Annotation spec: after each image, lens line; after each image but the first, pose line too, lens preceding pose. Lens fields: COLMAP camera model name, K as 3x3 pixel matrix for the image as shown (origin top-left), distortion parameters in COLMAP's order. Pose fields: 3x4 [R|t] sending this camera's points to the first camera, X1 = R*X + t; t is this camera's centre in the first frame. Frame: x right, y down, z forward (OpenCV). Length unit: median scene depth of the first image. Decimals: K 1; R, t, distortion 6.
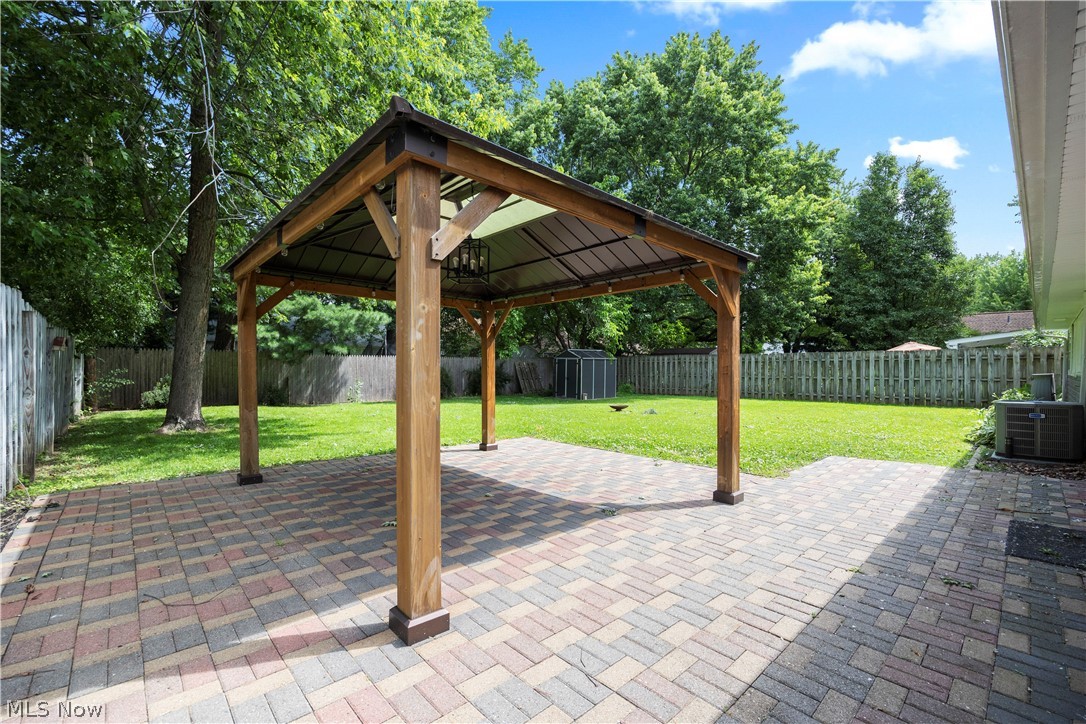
lens RADIAL K [[451.5, 0, 543.1], [0, 451.5, 360.1], [0, 0, 1]] dist [-0.016079, 0.000222]
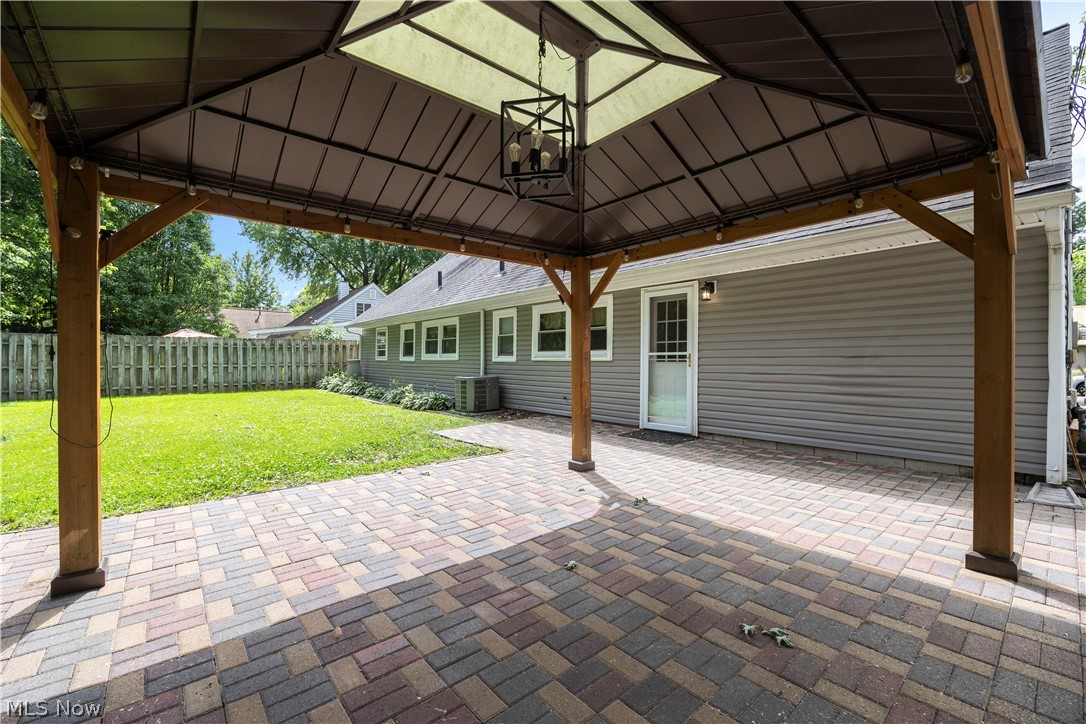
lens RADIAL K [[451.5, 0, 543.1], [0, 451.5, 360.1], [0, 0, 1]] dist [-0.016079, 0.000222]
pose [[0.046820, -0.007899, 0.998872, -0.195509], [-0.019283, 0.999775, 0.008810, 0.007285], [-0.998717, -0.019674, 0.046657, 0.278784]]
